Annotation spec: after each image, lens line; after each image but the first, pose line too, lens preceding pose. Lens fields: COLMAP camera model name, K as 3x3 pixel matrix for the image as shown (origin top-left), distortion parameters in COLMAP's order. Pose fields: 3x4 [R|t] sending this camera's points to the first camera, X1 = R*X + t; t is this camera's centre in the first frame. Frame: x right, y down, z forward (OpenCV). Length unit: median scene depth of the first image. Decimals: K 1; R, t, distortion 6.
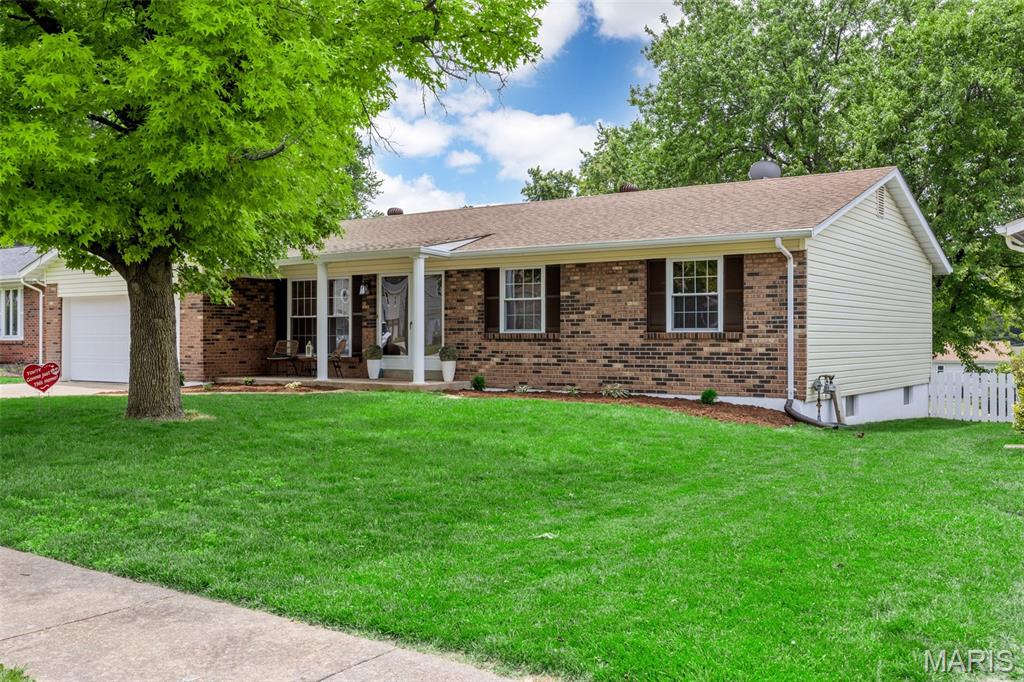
lens RADIAL K [[975.3, 0, 512.0], [0, 975.3, 341.0], [0, 0, 1]] dist [-0.004903, 0.002982]
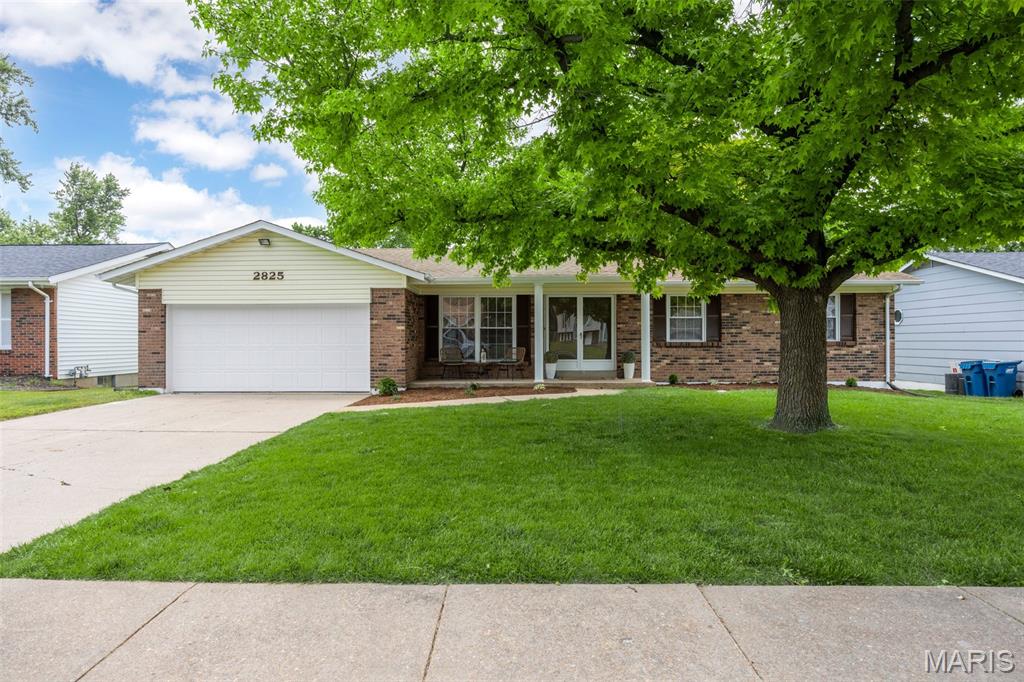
lens RADIAL K [[593.7, 0, 512.0], [0, 593.7, 341.0], [0, 0, 1]] dist [-0.010476, 0.000215]
pose [[0.819600, -0.001632, 0.572934, -0.691313], [0.004677, 0.999982, -0.003843, -0.007394], [-0.572917, 0.005829, 0.819592, 0.455655]]
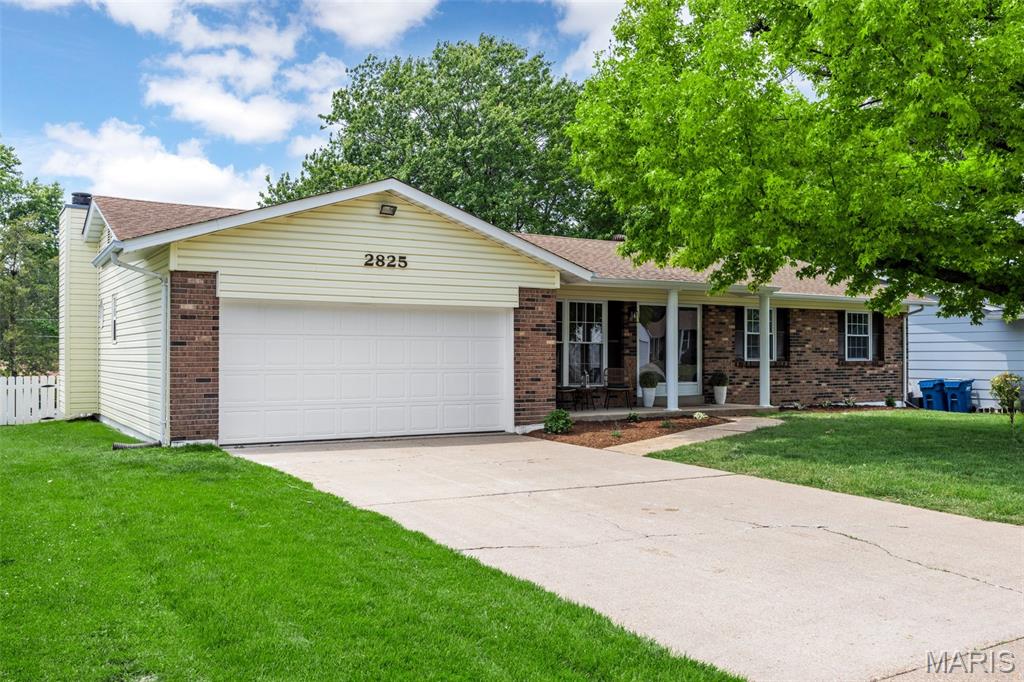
lens RADIAL K [[883.5, 0, 512.0], [0, 883.5, 341.0], [0, 0, 1]] dist [-0.001005, -0.001262]
pose [[0.389900, 0.015862, 0.920721, -1.158723], [0.001308, 0.999841, -0.017779, -0.014357], [-0.920856, 0.008136, 0.389817, 0.868860]]
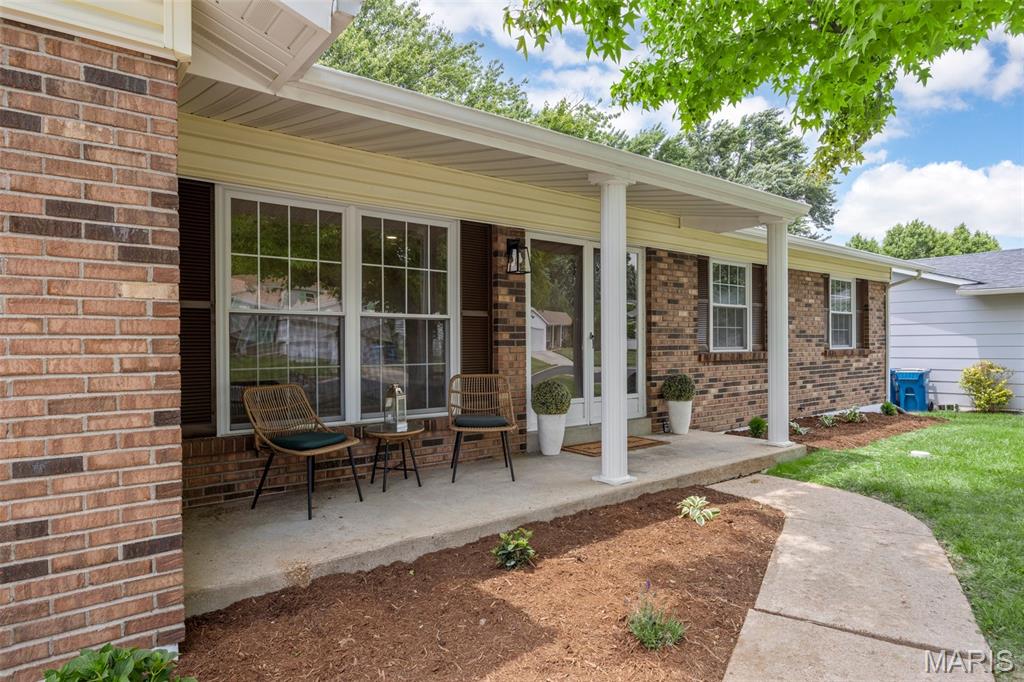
lens RADIAL K [[593.7, 0, 512.0], [0, 593.7, 341.0], [0, 0, 1]] dist [-0.010476, 0.000215]
pose [[0.278475, 0.001552, 0.960442, -0.471380], [0.008767, 0.999953, -0.004158, -0.016275], [-0.960403, 0.009578, 0.278448, 1.052245]]
